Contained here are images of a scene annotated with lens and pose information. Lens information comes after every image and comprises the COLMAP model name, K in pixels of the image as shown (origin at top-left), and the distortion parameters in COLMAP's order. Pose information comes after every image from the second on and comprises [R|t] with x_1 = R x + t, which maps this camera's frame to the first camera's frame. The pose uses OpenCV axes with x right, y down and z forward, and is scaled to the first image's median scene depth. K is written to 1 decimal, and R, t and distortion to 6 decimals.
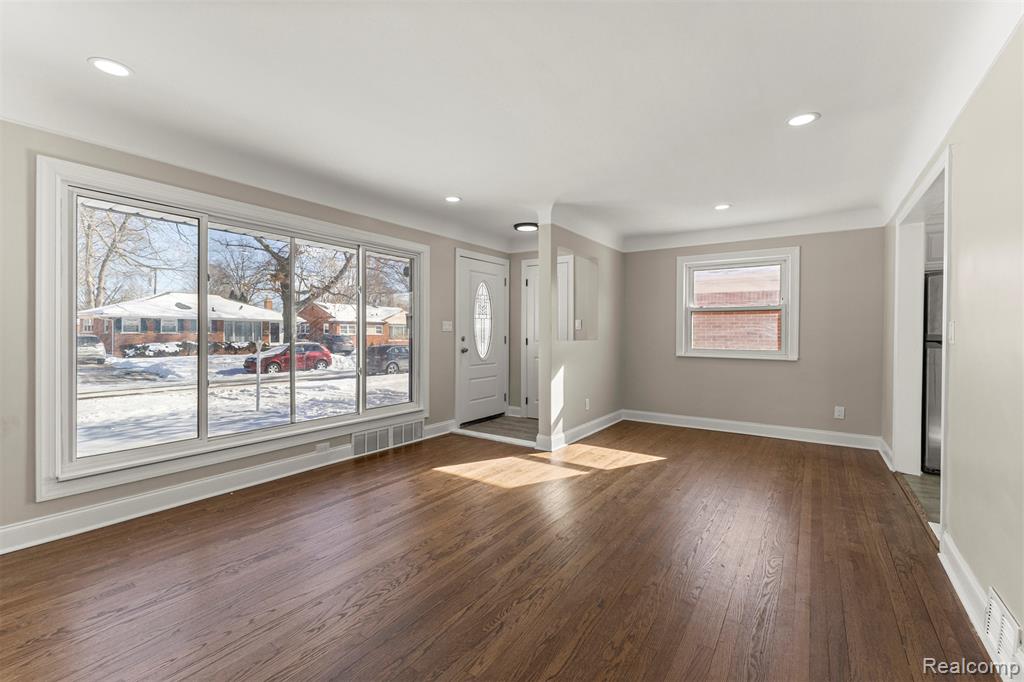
lens RADIAL K [[439.8, 0, 513.5], [0, 439.8, 334.8], [0, 0, 1]] dist [0.007451, -0.001108]
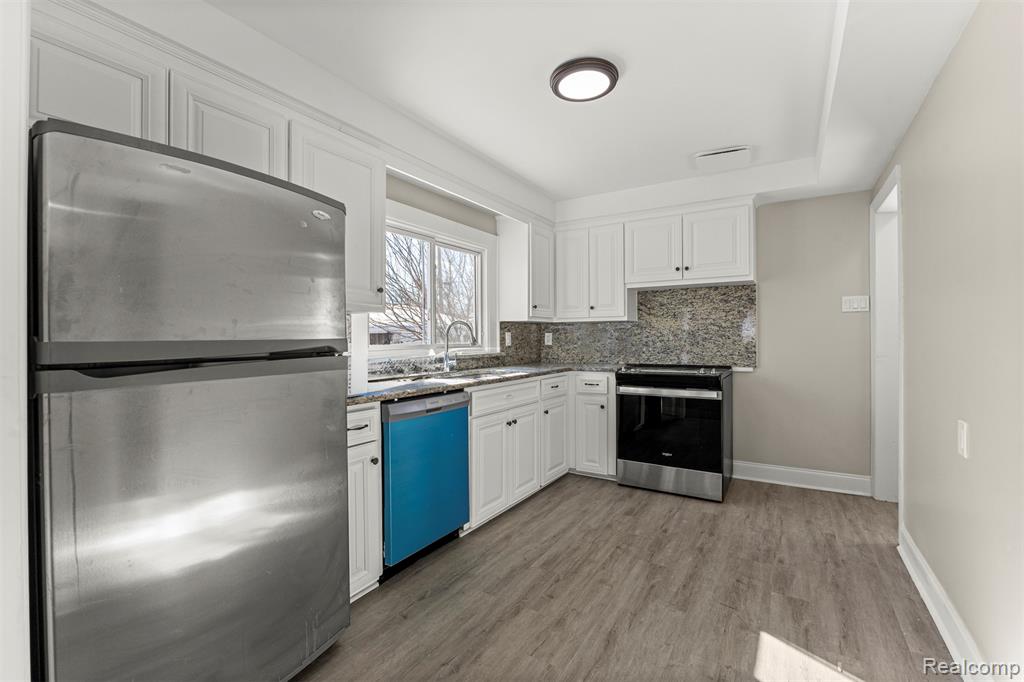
lens RADIAL K [[453.2, 0, 511.8], [0, 453.2, 338.2], [0, 0, 1]] dist [-0.010953, 0.000795]
pose [[-0.042736, -0.006306, 0.999066, 0.547769], [0.011754, 0.999908, 0.006814, -0.001483], [-0.999017, 0.012034, -0.042658, 0.615068]]
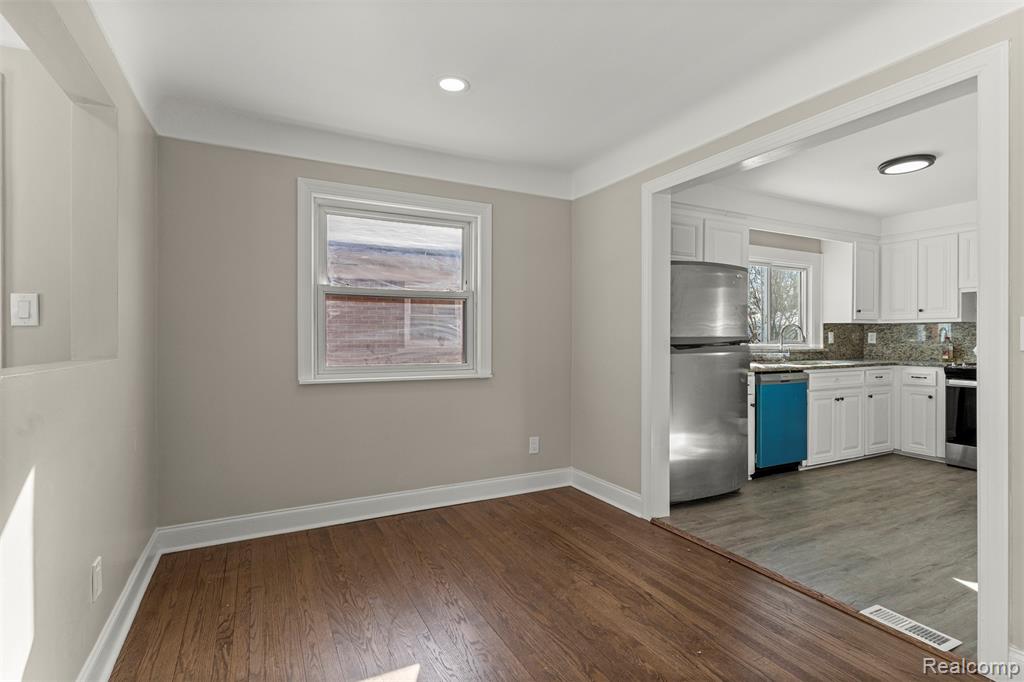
lens RADIAL K [[496.5, 0, 512.7], [0, 496.5, 337.2], [0, 0, 1]] dist [0.009543, -0.000266]
pose [[0.474223, -0.005969, 0.880385, 0.005022], [0.006581, 0.999973, 0.003235, -0.003795], [-0.880380, 0.004260, 0.474250, 0.693059]]
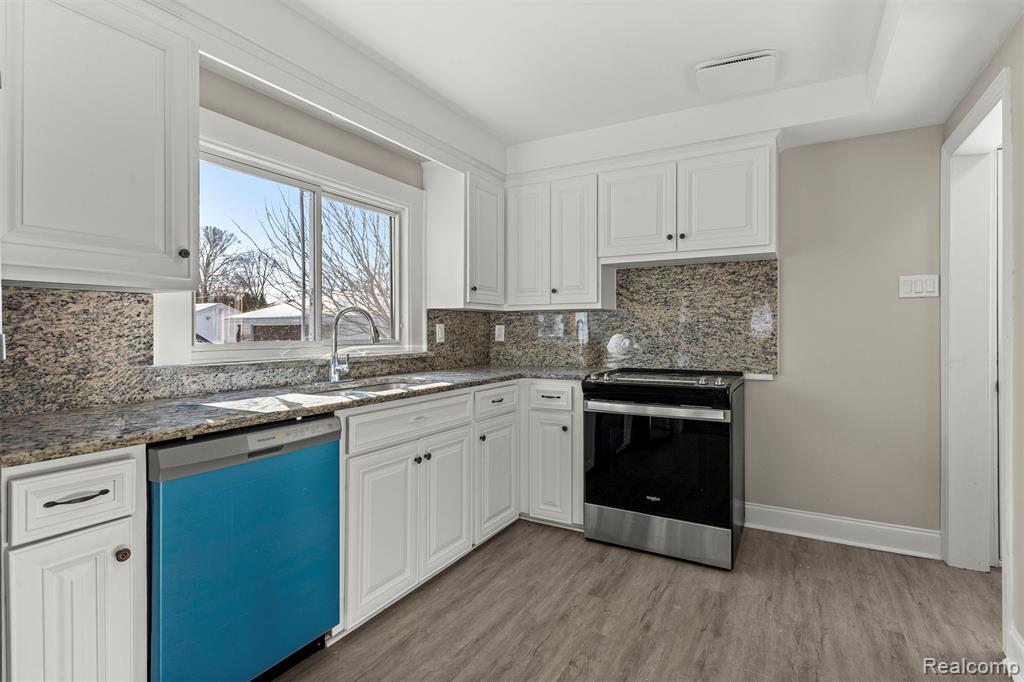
lens RADIAL K [[516.2, 0, 511.3], [0, 516.2, 331.1], [0, 0, 1]] dist [0.024179, -0.009203]
pose [[-0.085584, -0.007297, 0.996304, 0.703867], [0.006769, 0.999946, 0.007905, -0.001907], [-0.996308, 0.007420, -0.085530, 0.540607]]
